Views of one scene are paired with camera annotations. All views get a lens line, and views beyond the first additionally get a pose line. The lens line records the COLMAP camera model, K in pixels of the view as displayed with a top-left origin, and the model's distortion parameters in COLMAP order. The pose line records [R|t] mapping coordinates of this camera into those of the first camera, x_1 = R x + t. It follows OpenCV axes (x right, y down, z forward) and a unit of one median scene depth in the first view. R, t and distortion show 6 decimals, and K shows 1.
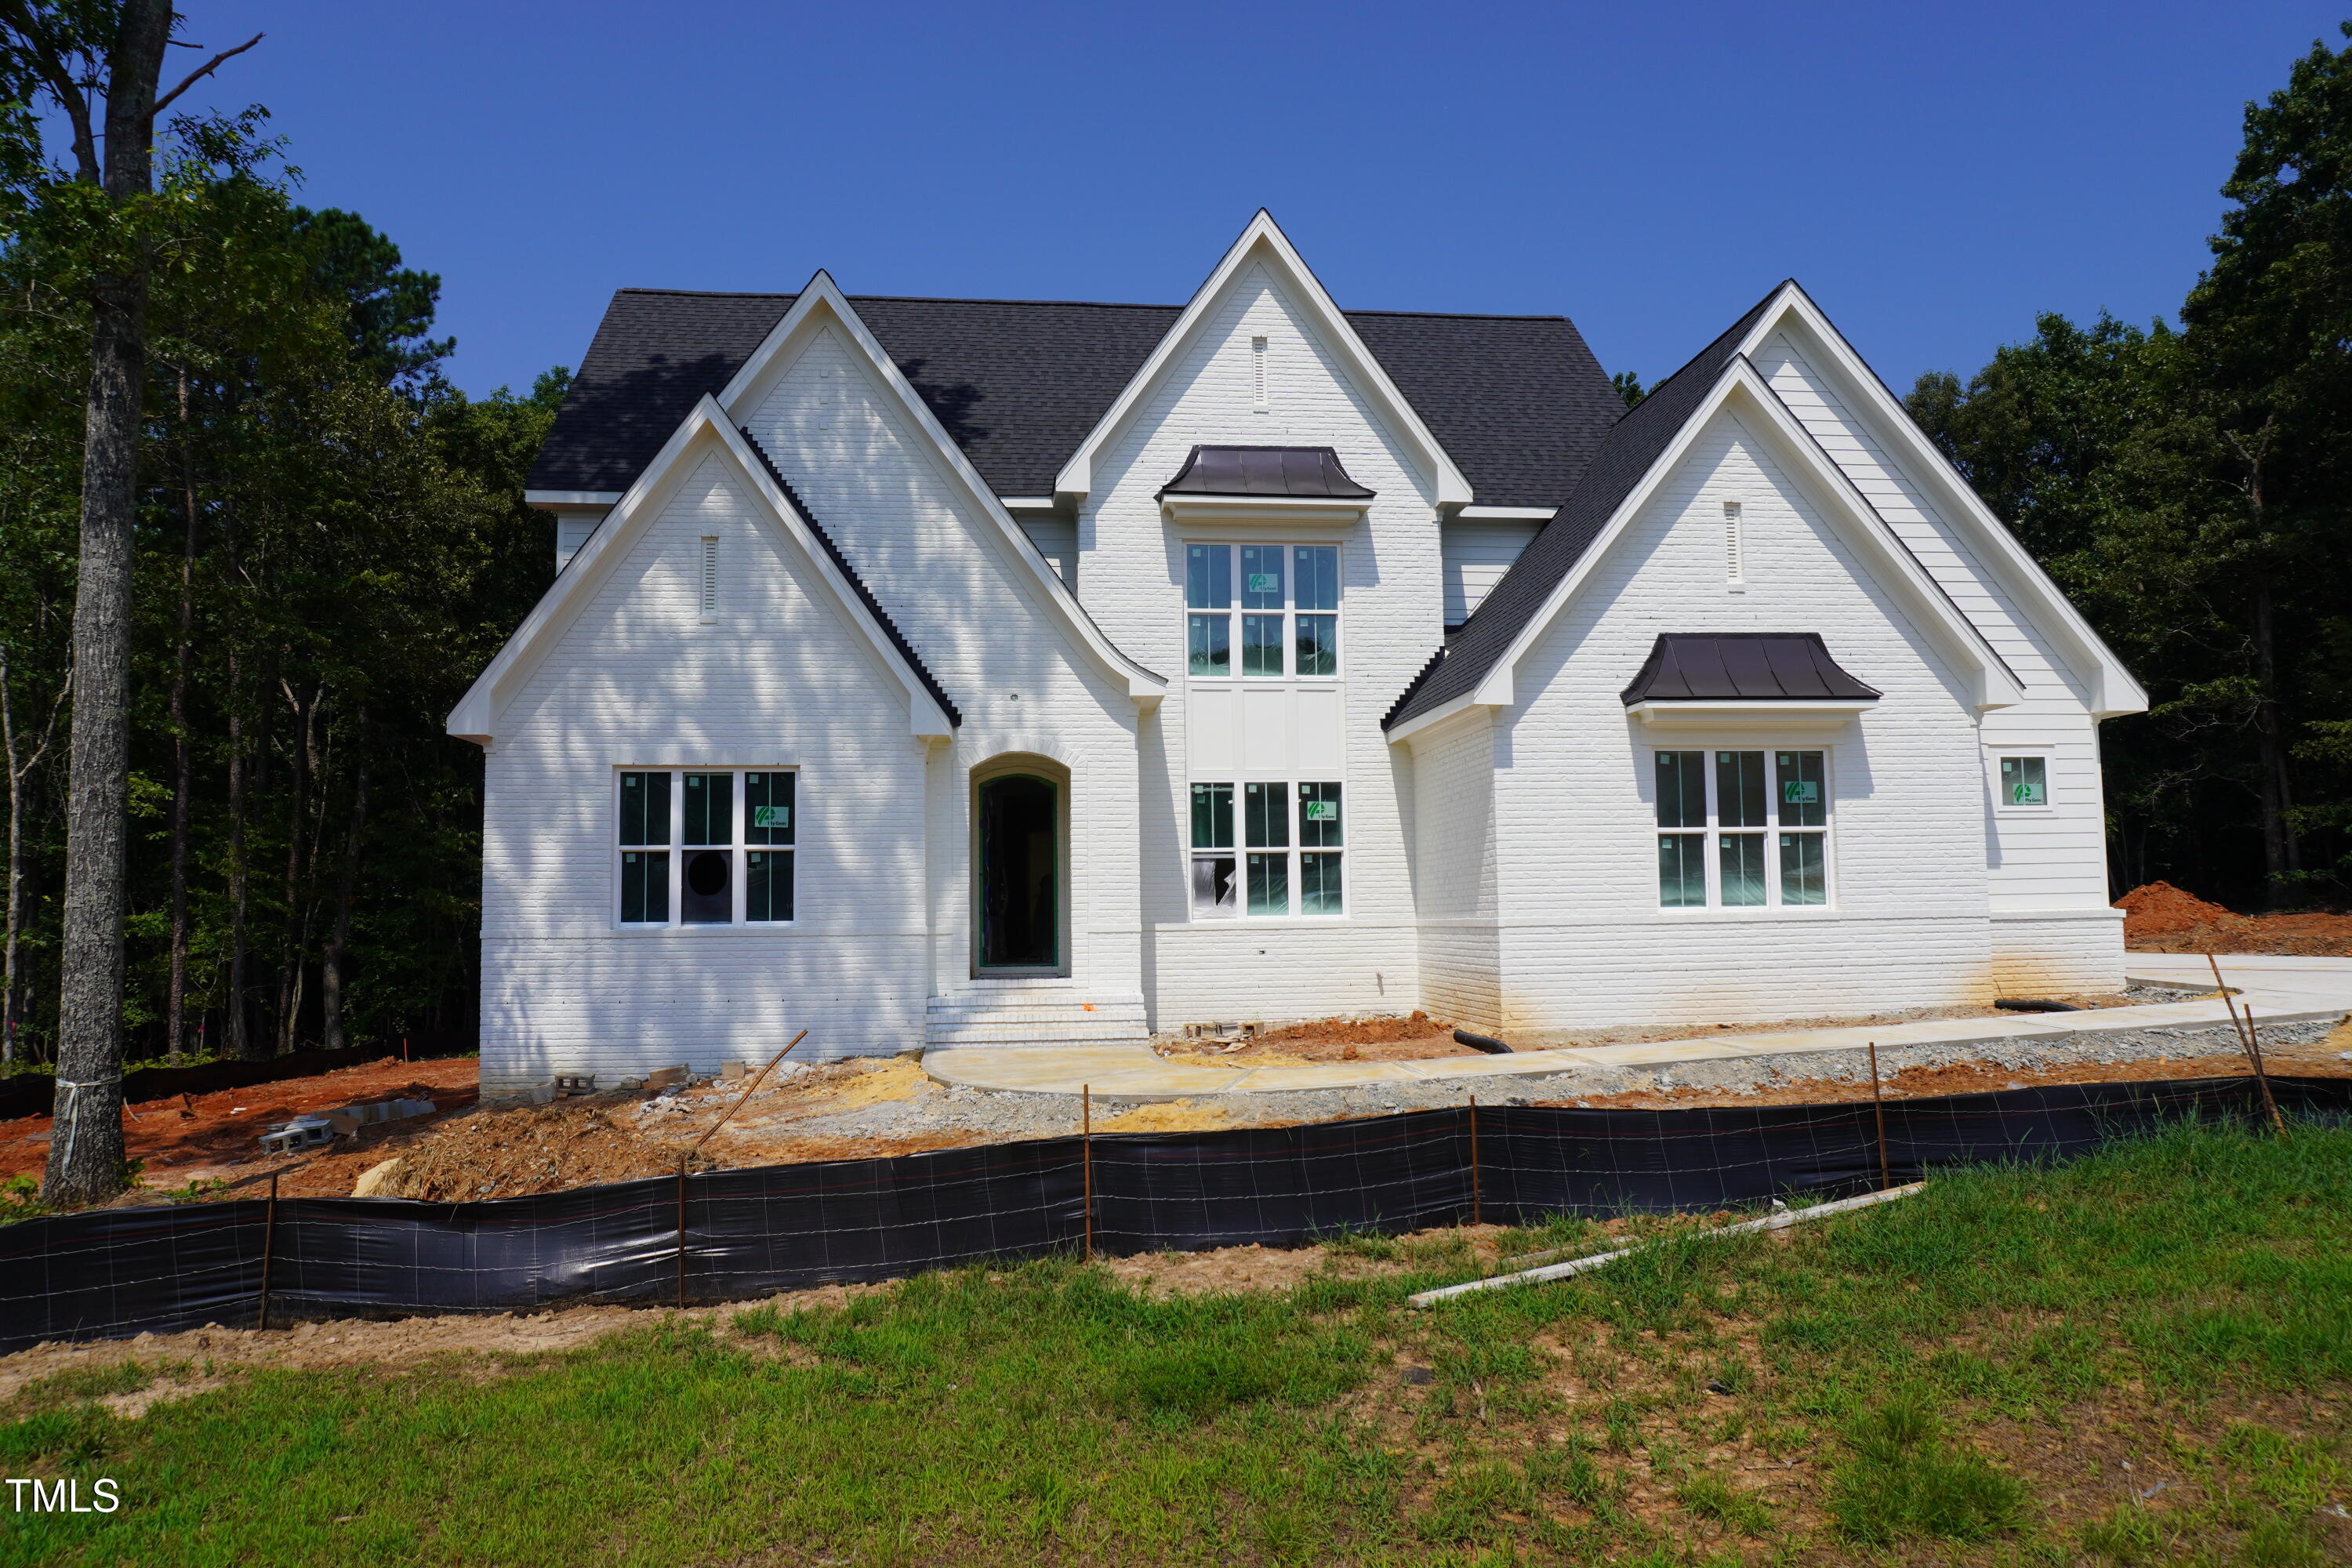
lens RADIAL K [[1530.3, 0, 1176.0], [0, 1530.3, 784.0], [0, 0, 1]] dist [0.001743, 0.001422]
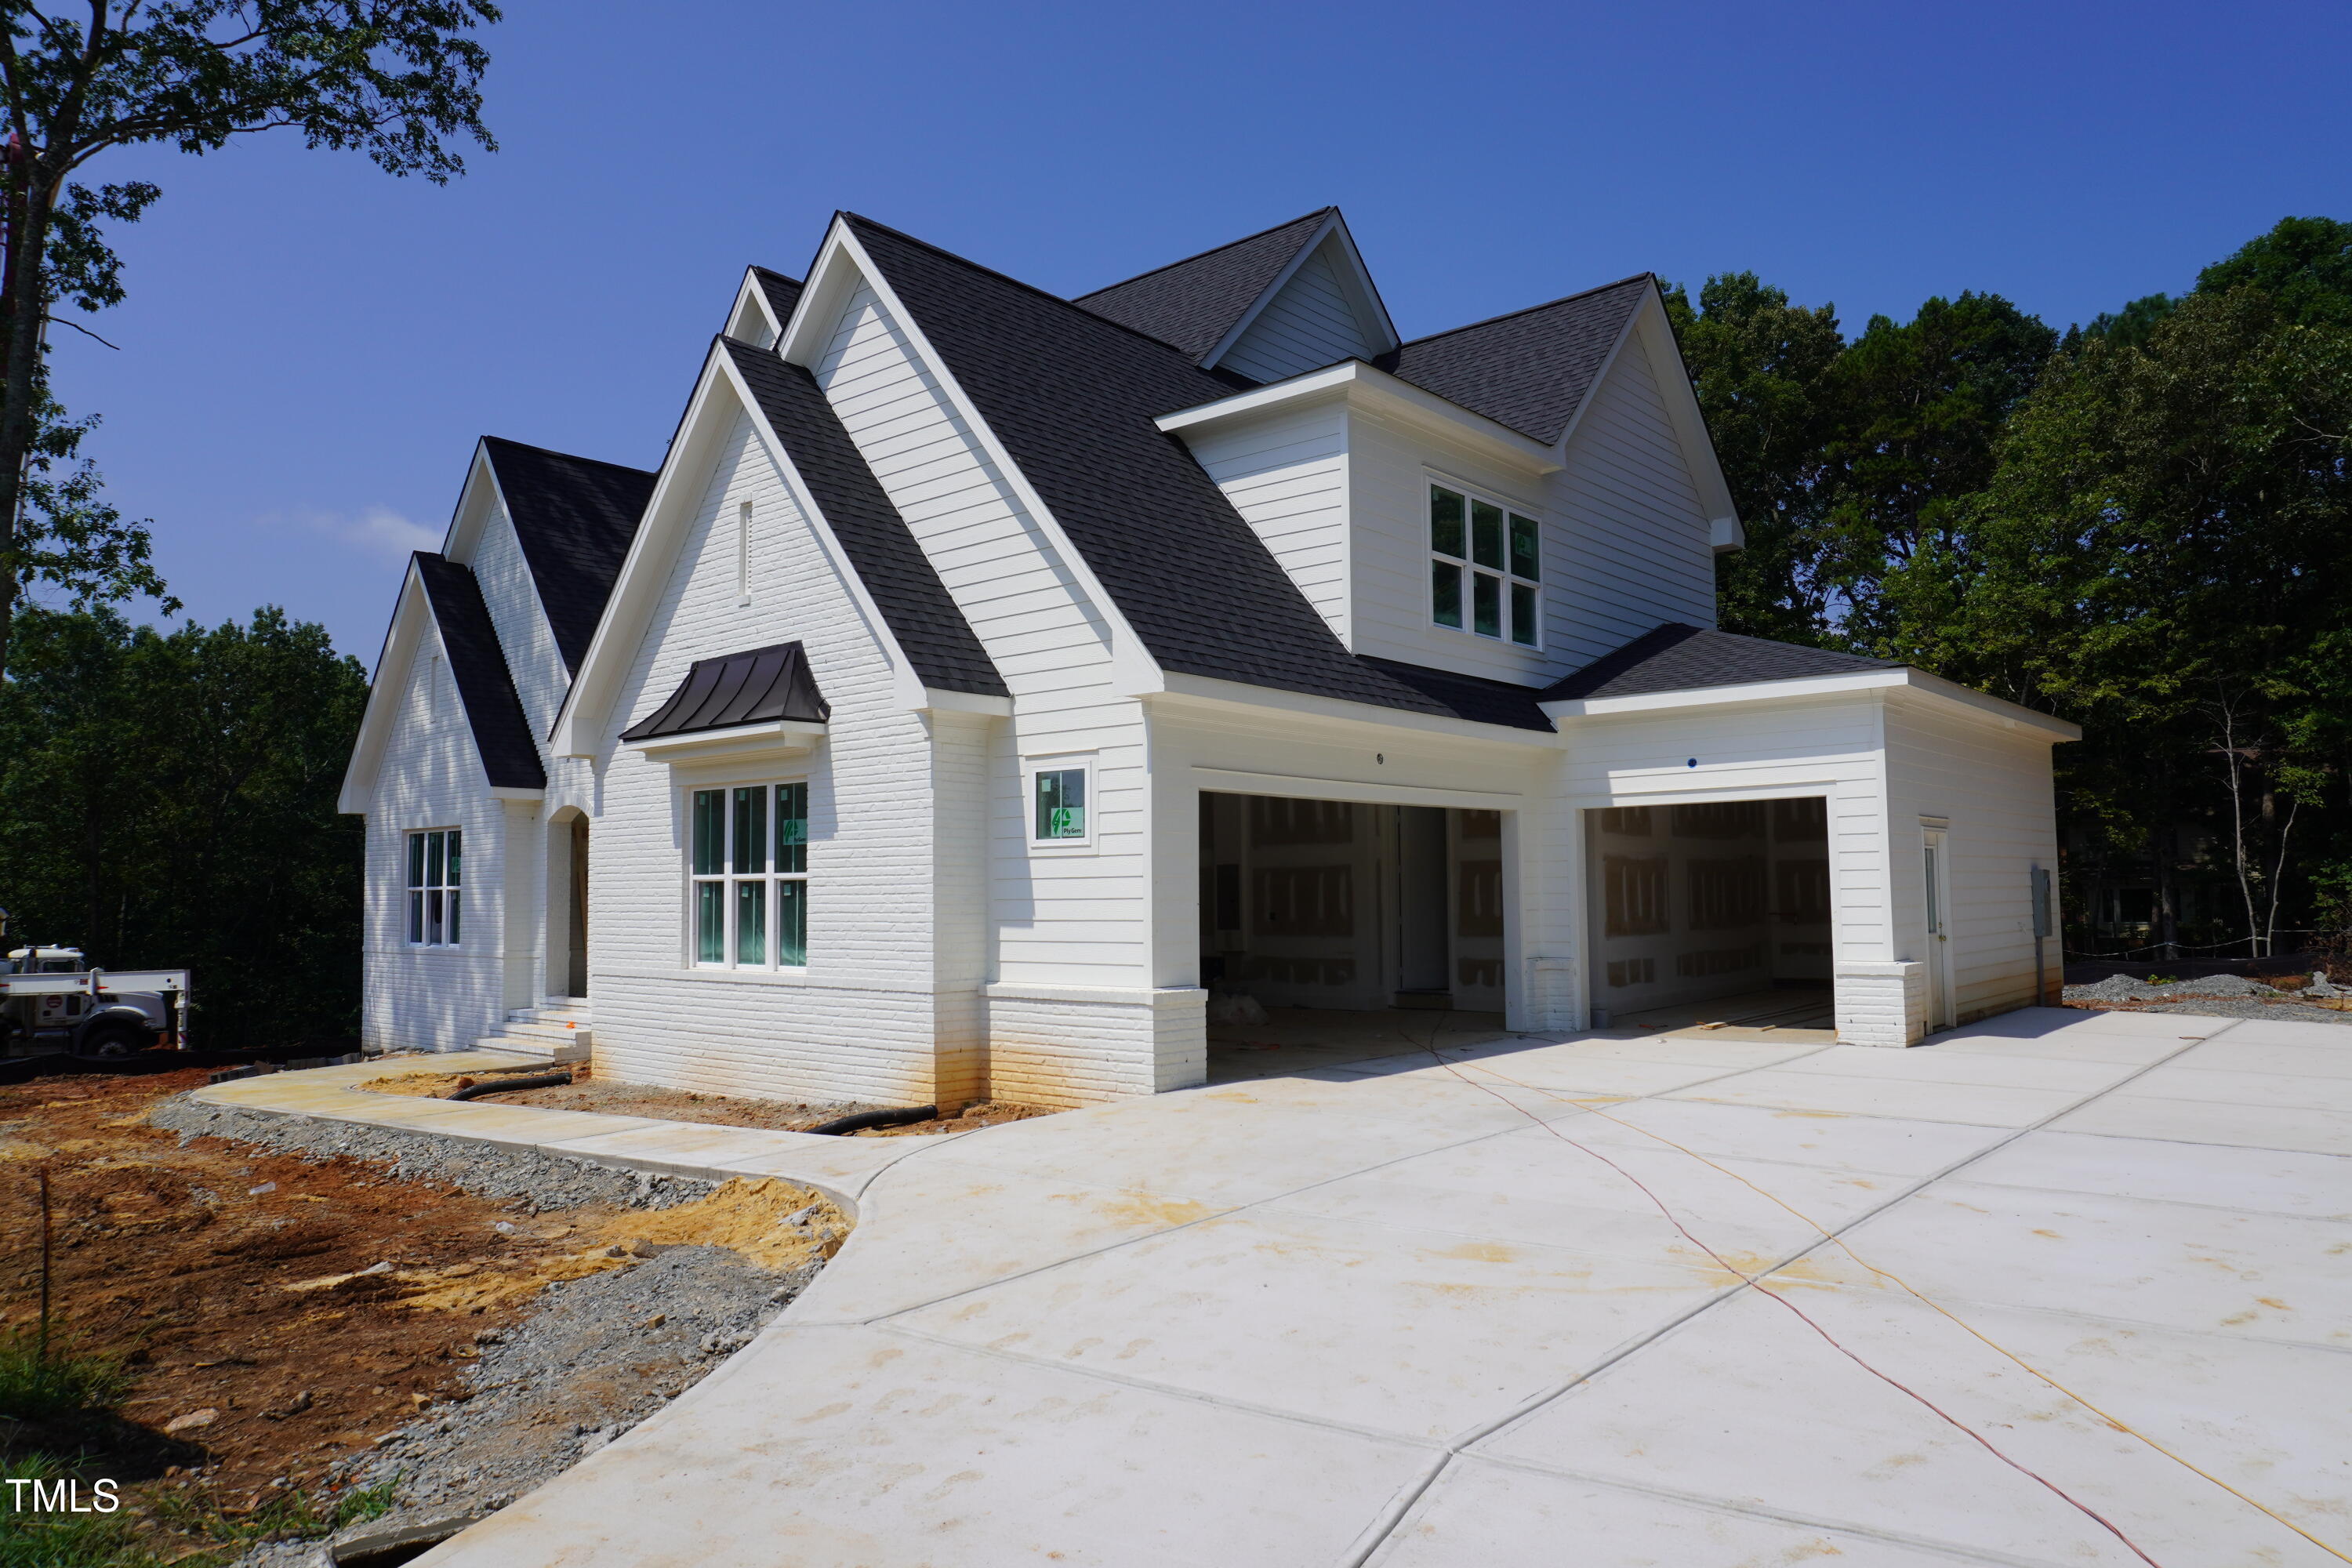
lens RADIAL K [[1530.3, 0, 1176.0], [0, 1530.3, 784.0], [0, 0, 1]] dist [0.001743, 0.001422]
pose [[0.659284, -0.043157, -0.750655, 1.180191], [0.052410, 0.998561, -0.011379, -0.000468], [0.750065, -0.031840, 0.660597, 0.603365]]
